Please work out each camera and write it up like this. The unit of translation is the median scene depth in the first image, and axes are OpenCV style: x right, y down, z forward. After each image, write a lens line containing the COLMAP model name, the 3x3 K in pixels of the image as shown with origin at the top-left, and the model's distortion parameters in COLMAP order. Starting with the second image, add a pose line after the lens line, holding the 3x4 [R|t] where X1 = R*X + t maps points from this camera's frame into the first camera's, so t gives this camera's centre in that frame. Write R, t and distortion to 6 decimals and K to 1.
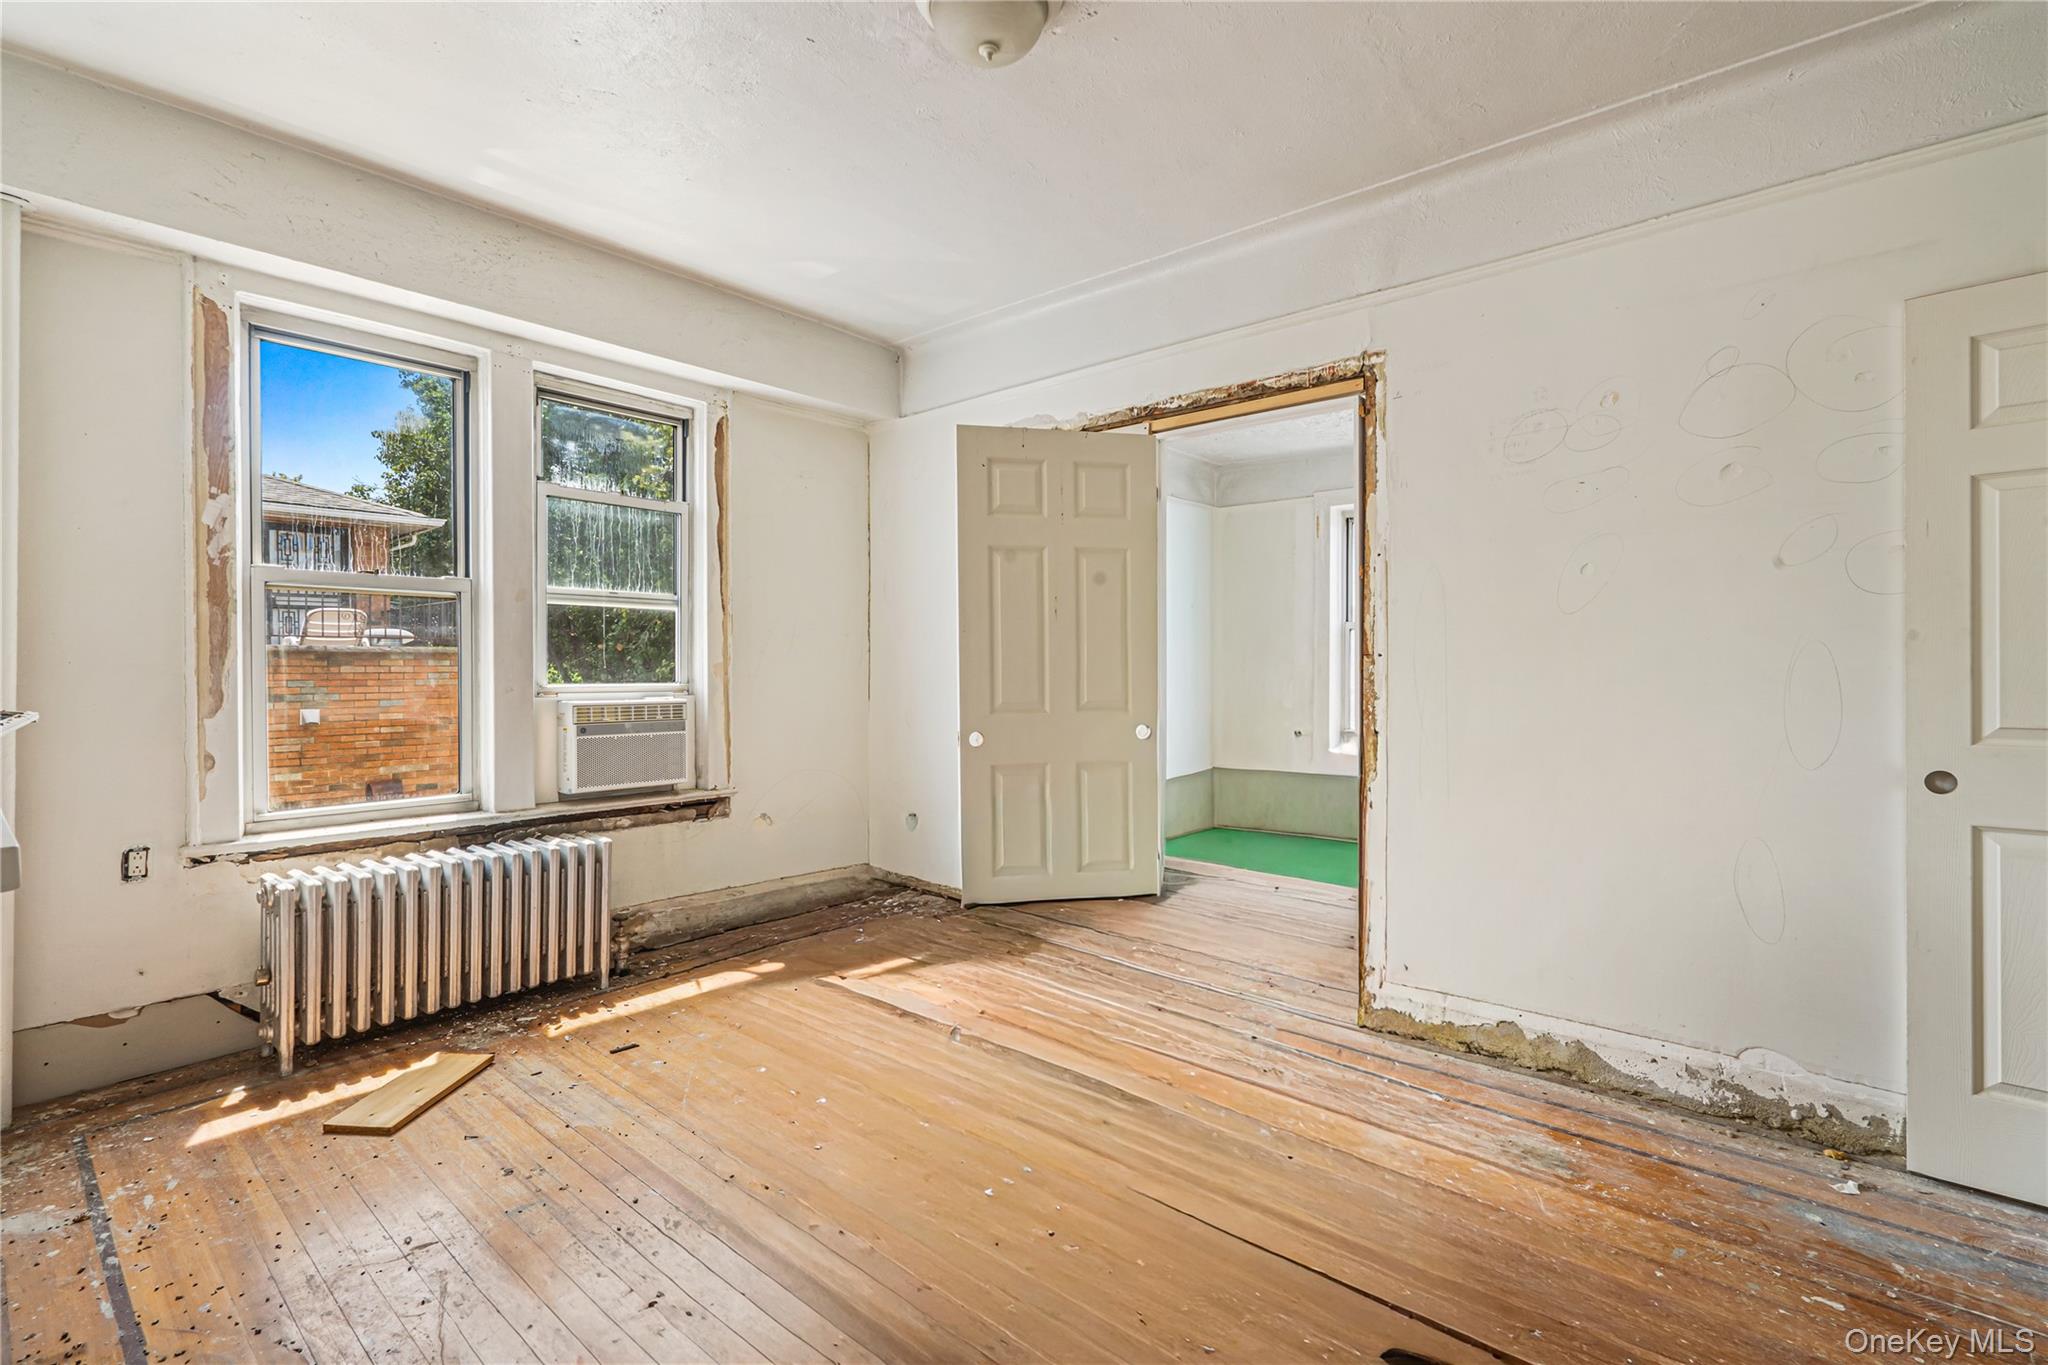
lens RADIAL K [[933.0, 0, 1057.9], [0, 933.0, 673.4], [0, 0, 1]] dist [-0.000433, -0.000159]
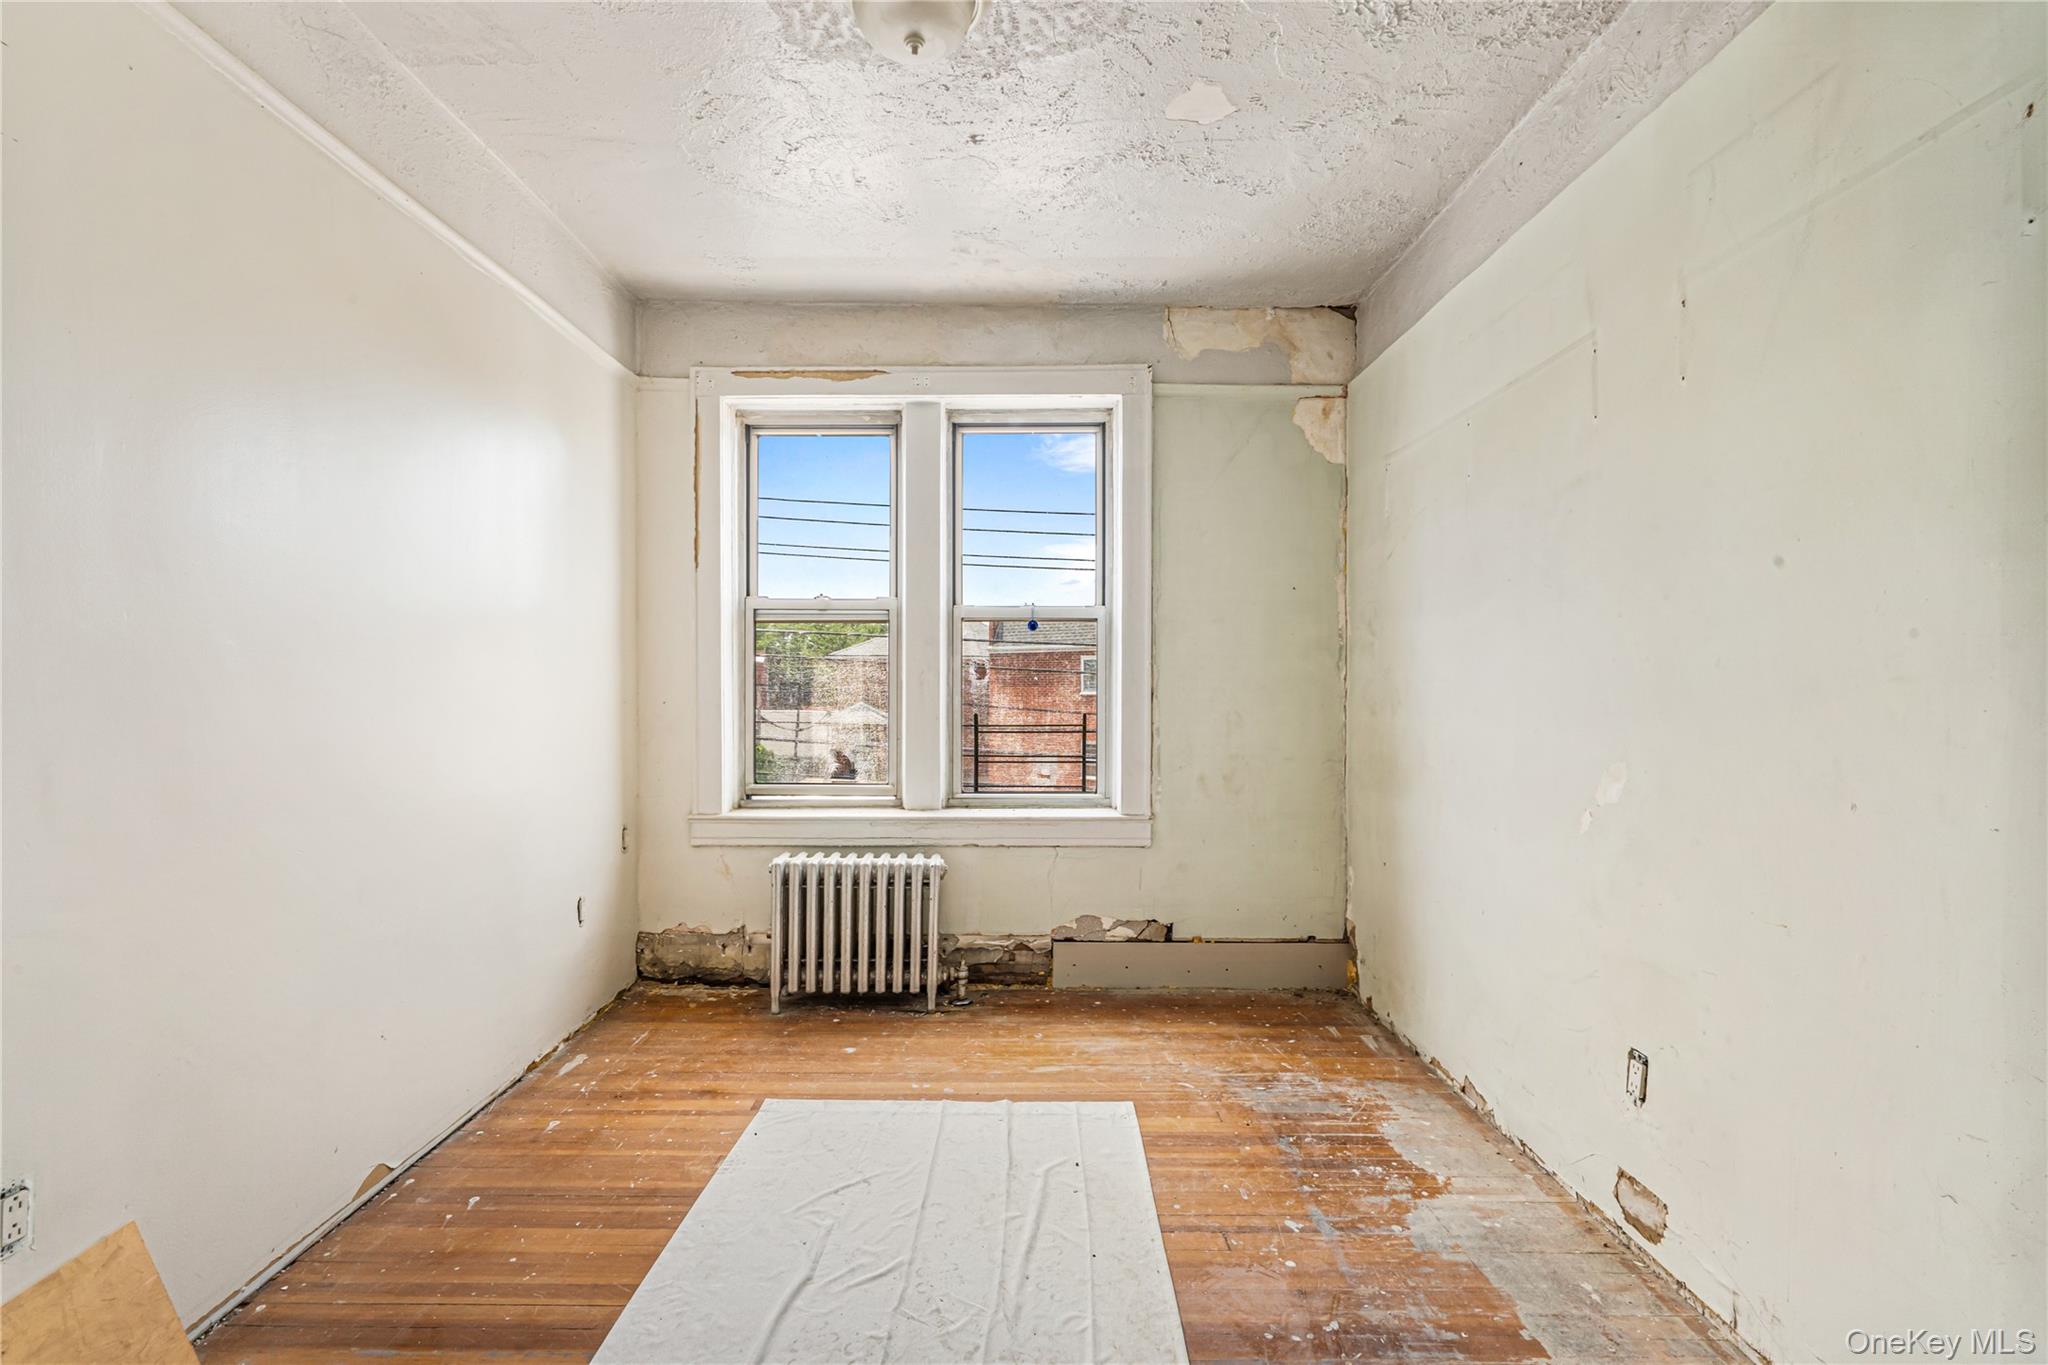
lens RADIAL K [[933.0, 0, 1057.9], [0, 933.0, 673.4], [0, 0, 1]] dist [-0.000433, -0.000159]
pose [[0.640147, -0.010643, -0.768178, 0.383305], [0.001821, 0.999922, -0.012336, -0.010459], [0.768250, 0.006498, 0.640117, 0.486706]]
